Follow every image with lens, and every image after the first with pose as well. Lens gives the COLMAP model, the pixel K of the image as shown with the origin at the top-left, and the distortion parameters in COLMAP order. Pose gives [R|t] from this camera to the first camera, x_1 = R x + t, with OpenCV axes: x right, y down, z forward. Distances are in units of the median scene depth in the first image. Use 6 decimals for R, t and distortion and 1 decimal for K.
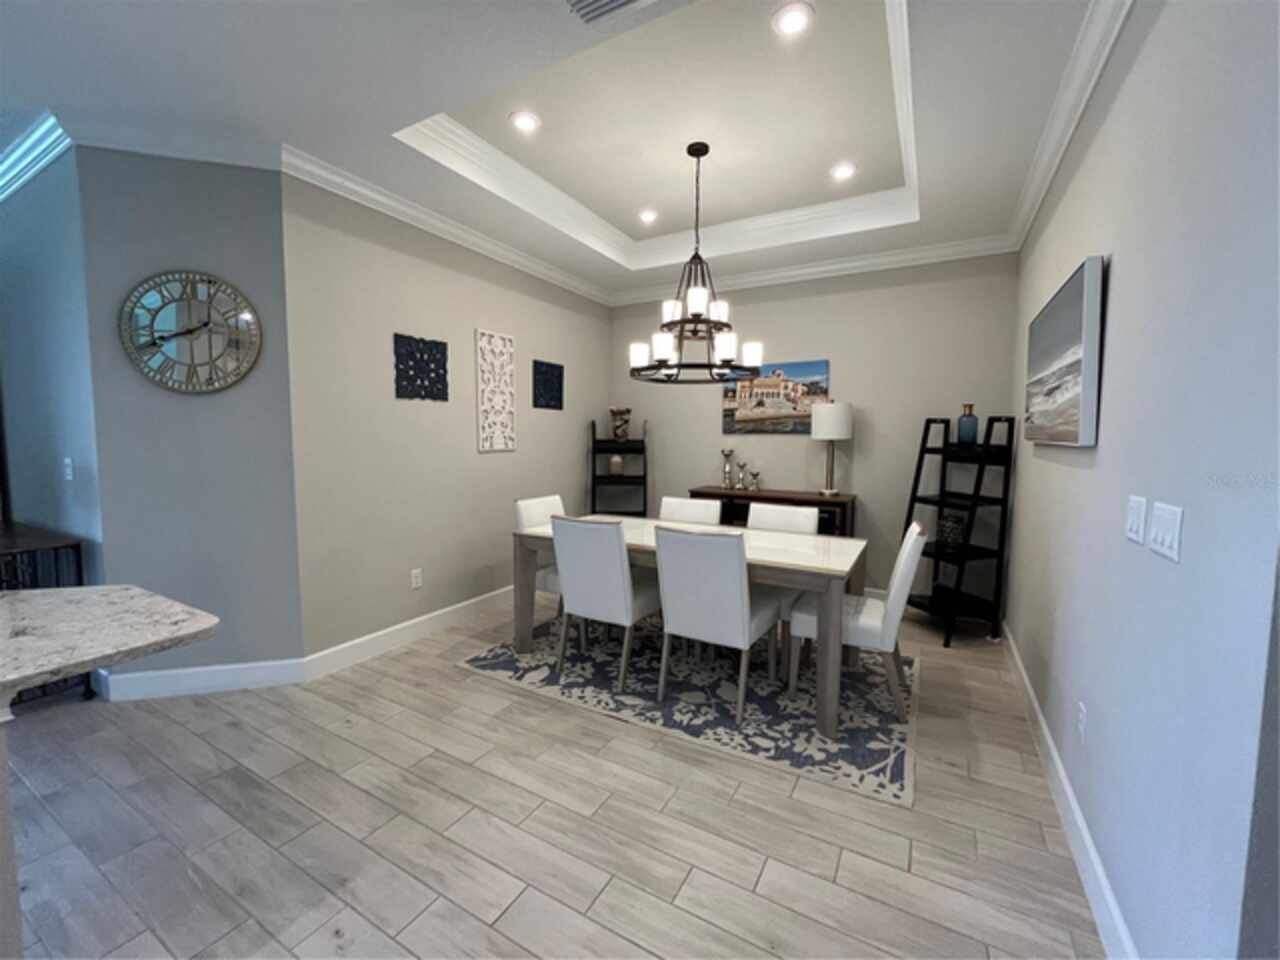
lens RADIAL K [[522.1, 0, 631.2], [0, 522.1, 480.3], [0, 0, 1]] dist [-0.000815, -0.000147]
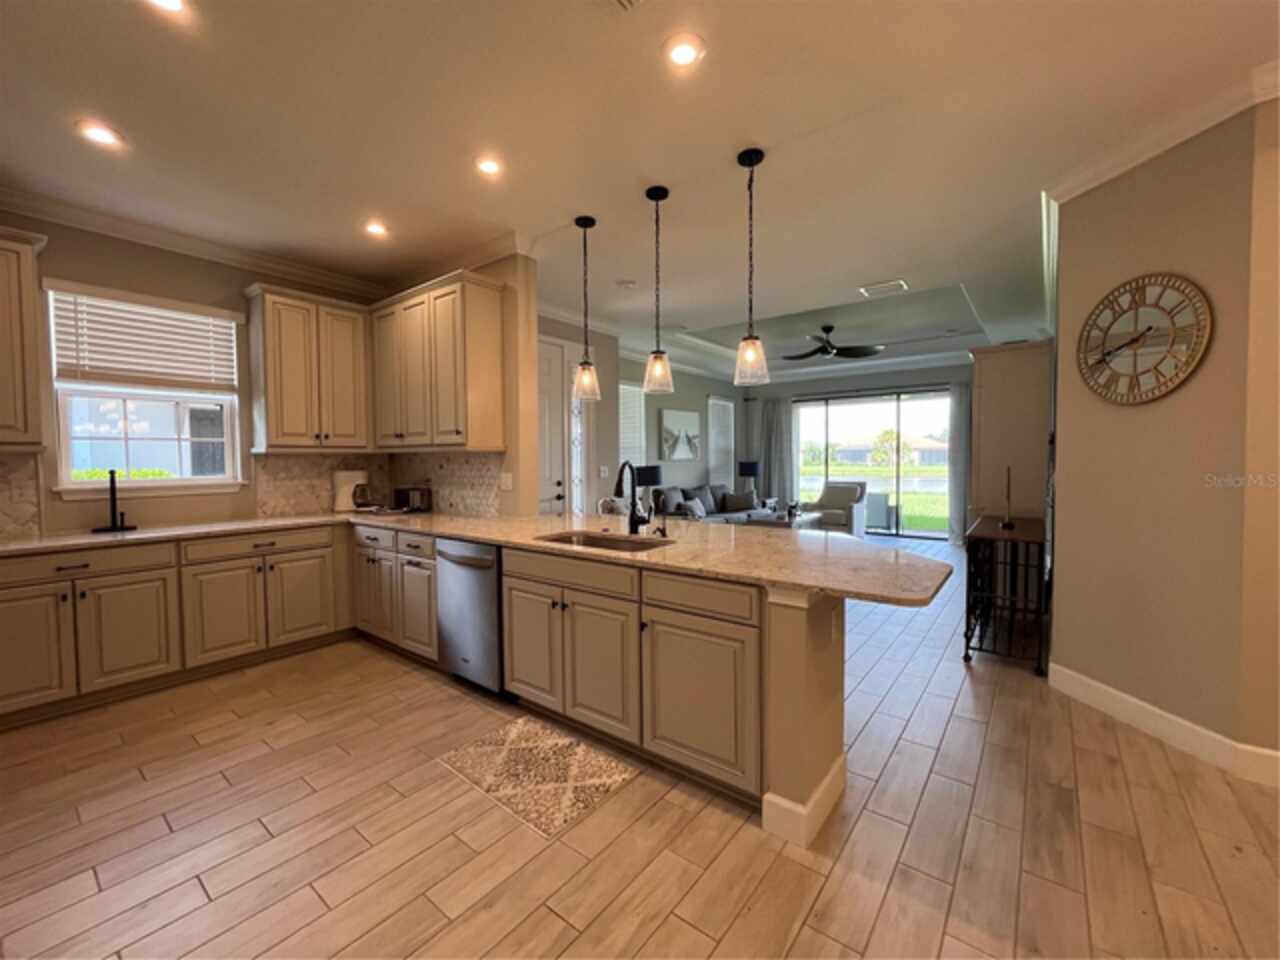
lens RADIAL K [[522.1, 0, 631.4], [0, 522.1, 475.8], [0, 0, 1]] dist [-0.000815, -0.000147]
pose [[-0.143466, 0.036312, -0.988989, 0.245428], [-0.069386, 0.996498, 0.046654, -0.017704], [0.987220, 0.075315, -0.140444, 0.238732]]
